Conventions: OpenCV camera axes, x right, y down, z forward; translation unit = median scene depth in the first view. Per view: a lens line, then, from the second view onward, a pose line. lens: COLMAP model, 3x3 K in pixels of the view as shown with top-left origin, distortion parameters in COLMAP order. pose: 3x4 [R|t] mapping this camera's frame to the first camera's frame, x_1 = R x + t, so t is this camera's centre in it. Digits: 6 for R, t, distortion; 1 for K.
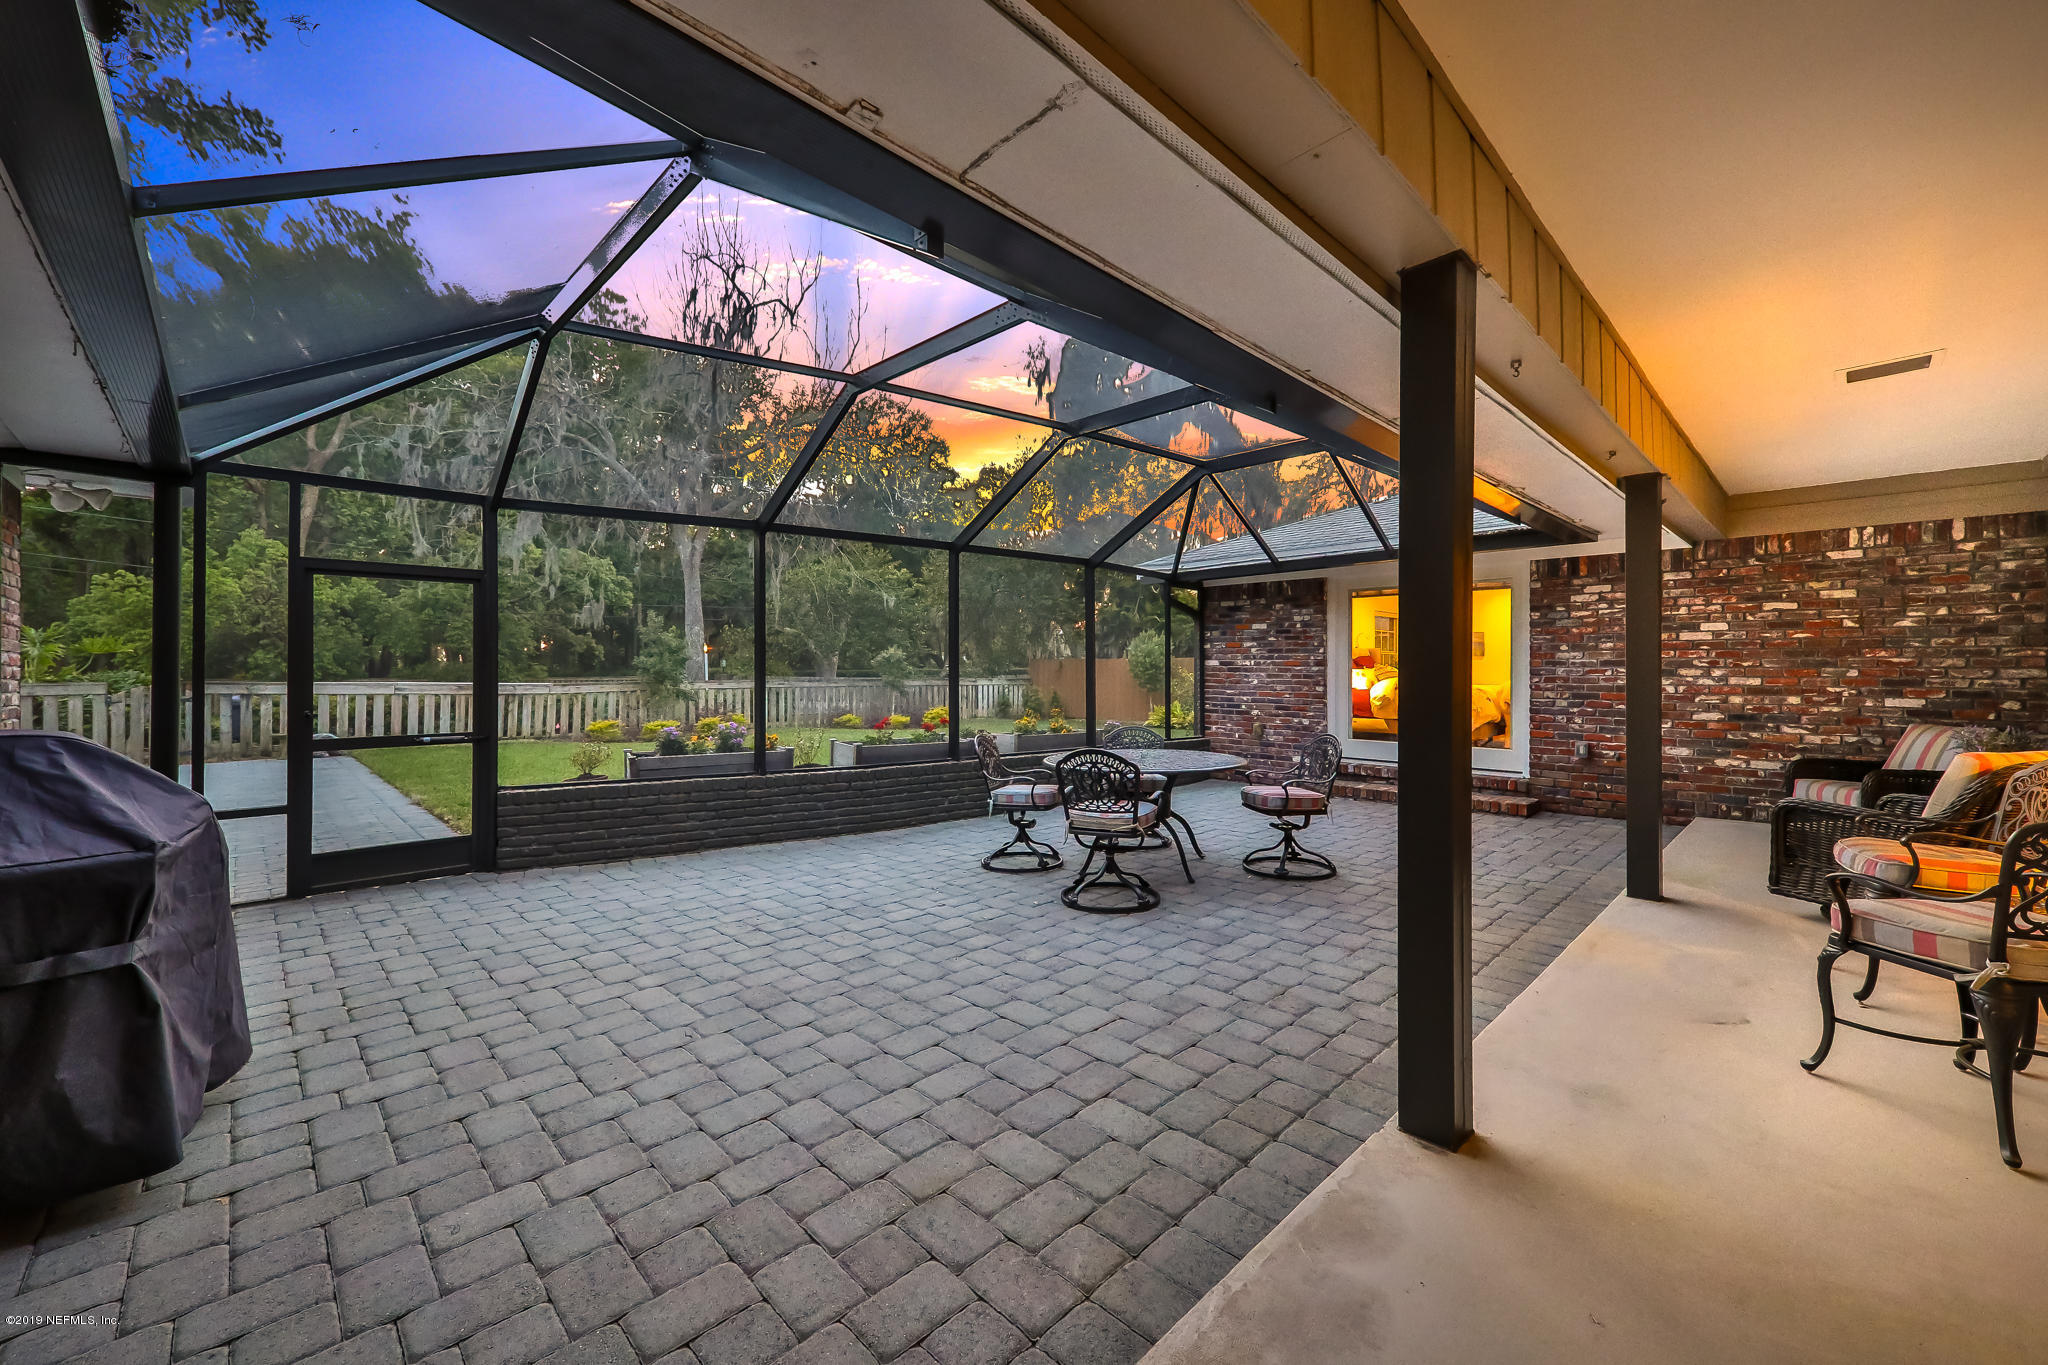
lens RADIAL K [[774.5, 0, 1009.7], [0, 774.5, 675.3], [0, 0, 1]] dist [0.009833, -0.000030]
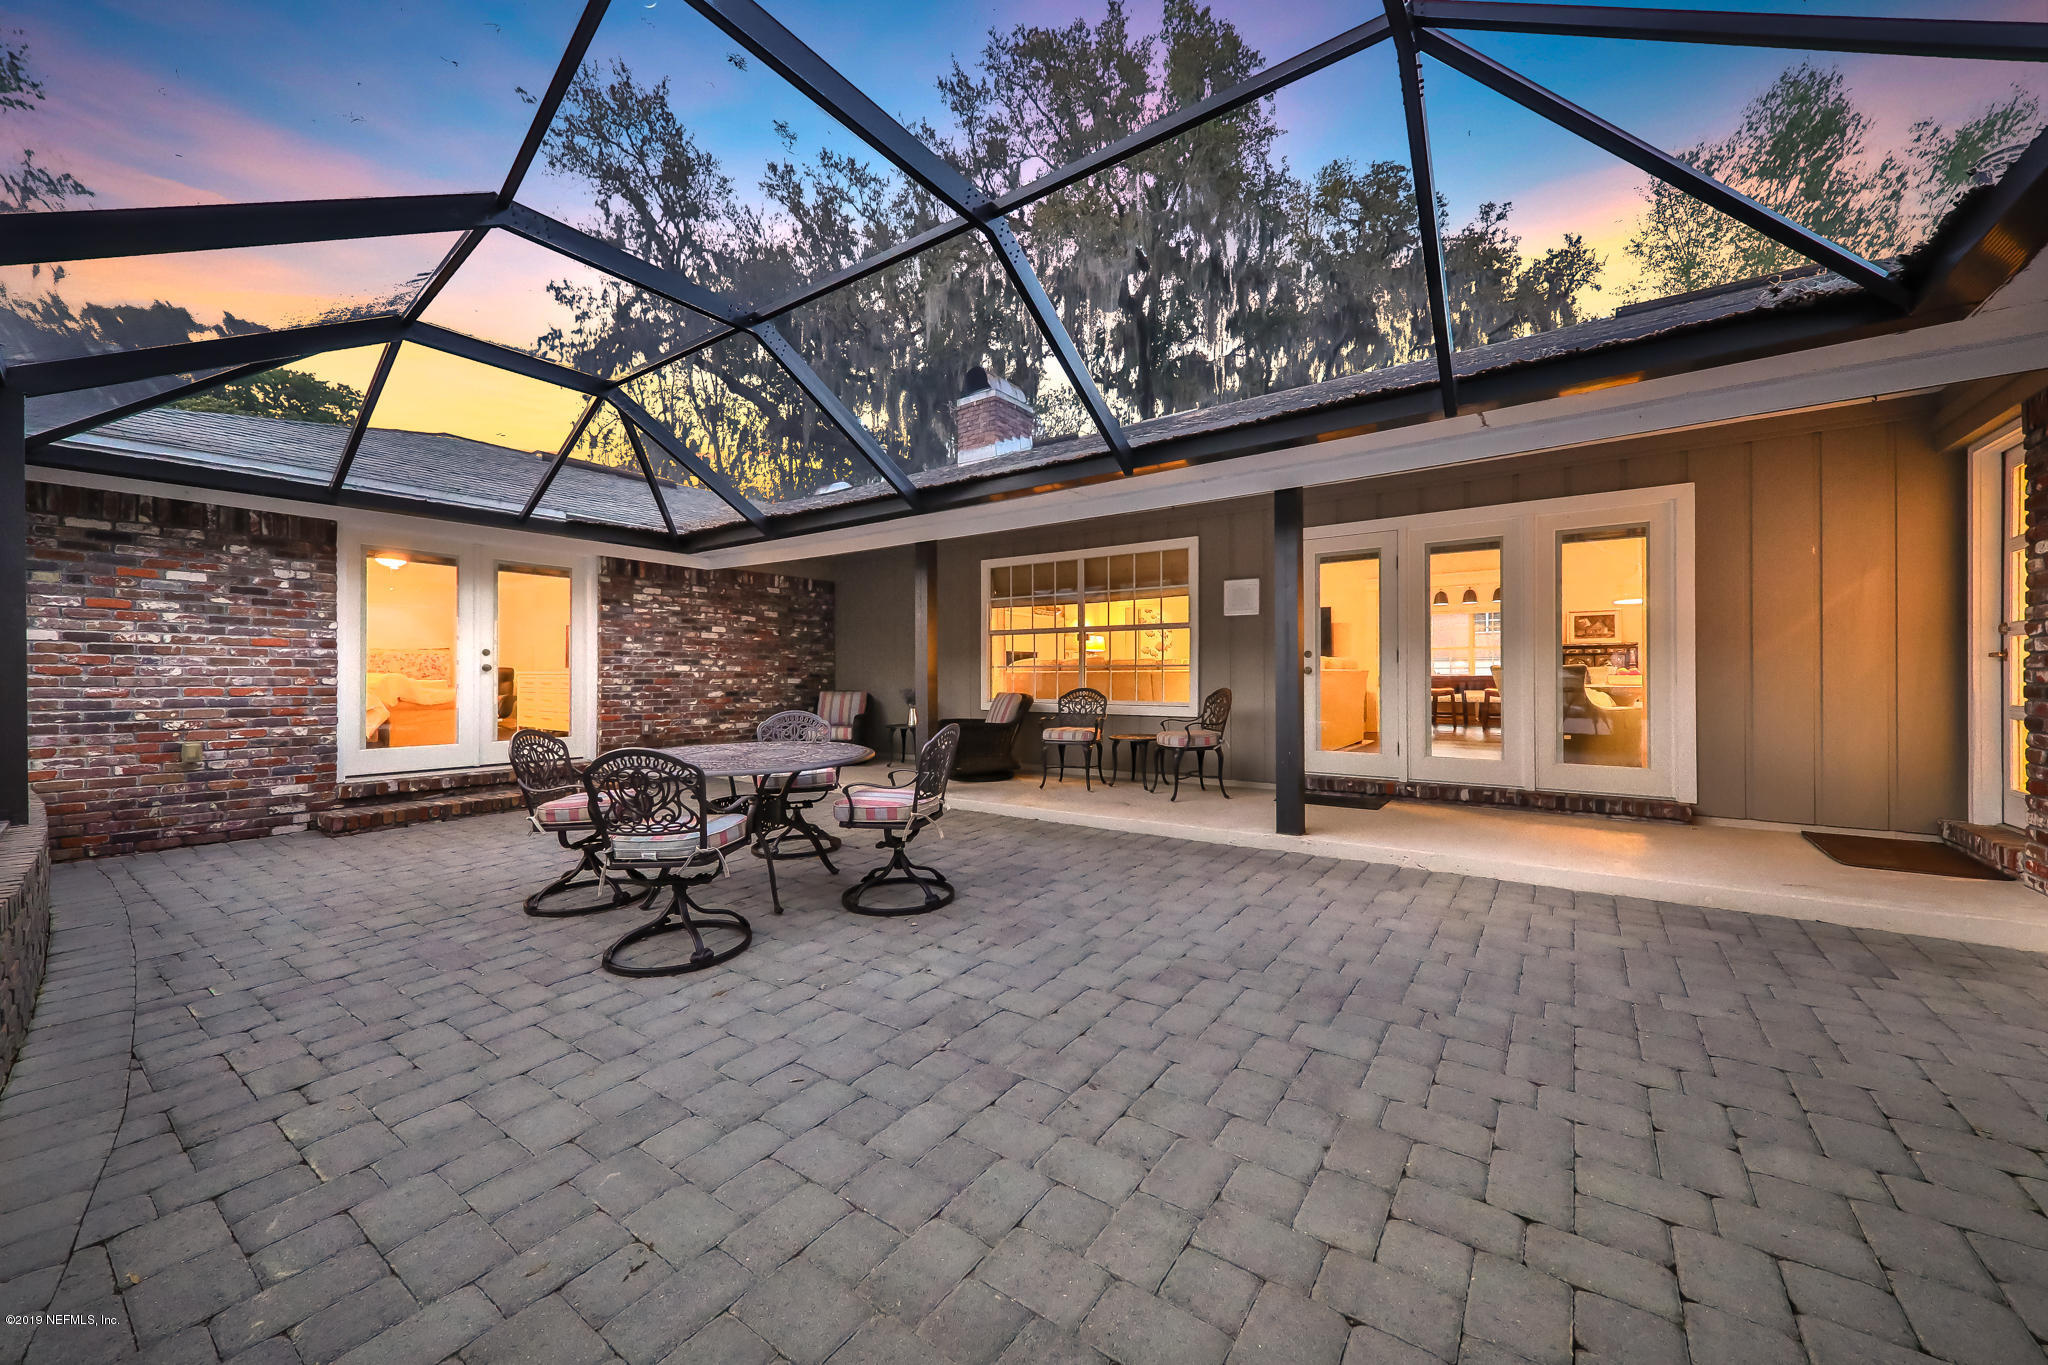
lens RADIAL K [[774.5, 0, 1012.1], [0, 774.5, 669.8], [0, 0, 1]] dist [0.009833, -0.000030]
pose [[-0.175409, 0.010786, 0.984437, -0.533695], [0.008749, 0.999918, -0.009397, 0.026556], [-0.984457, 0.006965, -0.175489, 0.714045]]
